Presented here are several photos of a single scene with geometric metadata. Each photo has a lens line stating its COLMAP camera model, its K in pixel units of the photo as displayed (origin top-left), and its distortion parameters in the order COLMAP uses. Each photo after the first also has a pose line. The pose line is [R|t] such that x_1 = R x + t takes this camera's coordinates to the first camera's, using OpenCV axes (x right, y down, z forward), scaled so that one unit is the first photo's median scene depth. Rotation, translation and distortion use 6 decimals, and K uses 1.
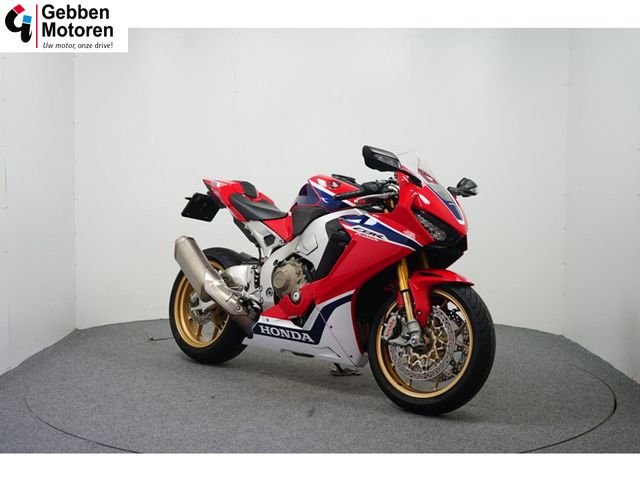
lens RADIAL K [[898.8, 0, 320.0], [0, 898.8, 240.0], [0, 0, 1]] dist [-0.009087, 0.001121]
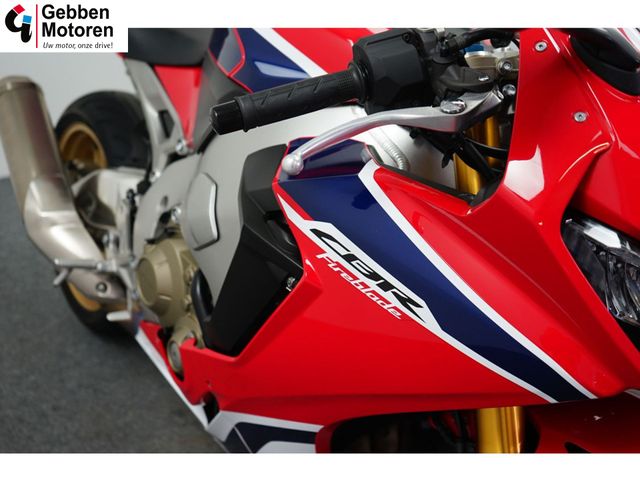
lens RADIAL K [[758.2, 0, 320.0], [0, 758.2, 240.0], [0, 0, 1]] dist [0.010571, 0.004024]
pose [[0.980281, 0.076170, -0.182339, 0.074940], [0.003094, 0.916695, 0.399575, -0.090539], [0.197585, -0.392260, 0.898383, 0.788756]]
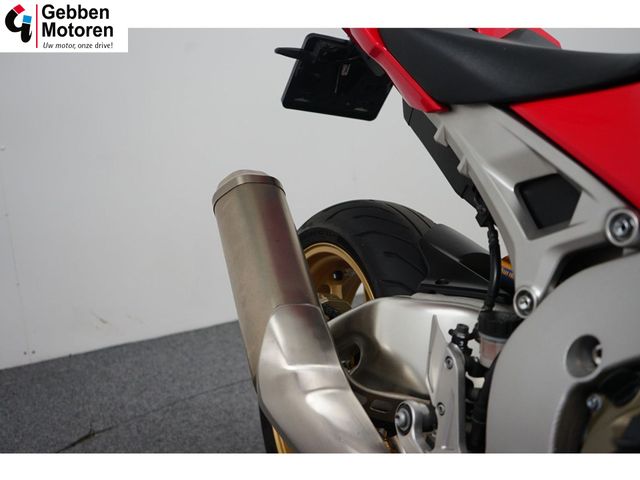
lens RADIAL K [[630.2, 0, 320.0], [0, 630.2, 240.0], [0, 0, 1]] dist [-0.001581, 0.002388]
pose [[0.929291, 0.026676, -0.368383, -0.056438], [0.033859, 0.987036, 0.156888, -0.016456], [0.367792, -0.158268, 0.916341, 0.948690]]
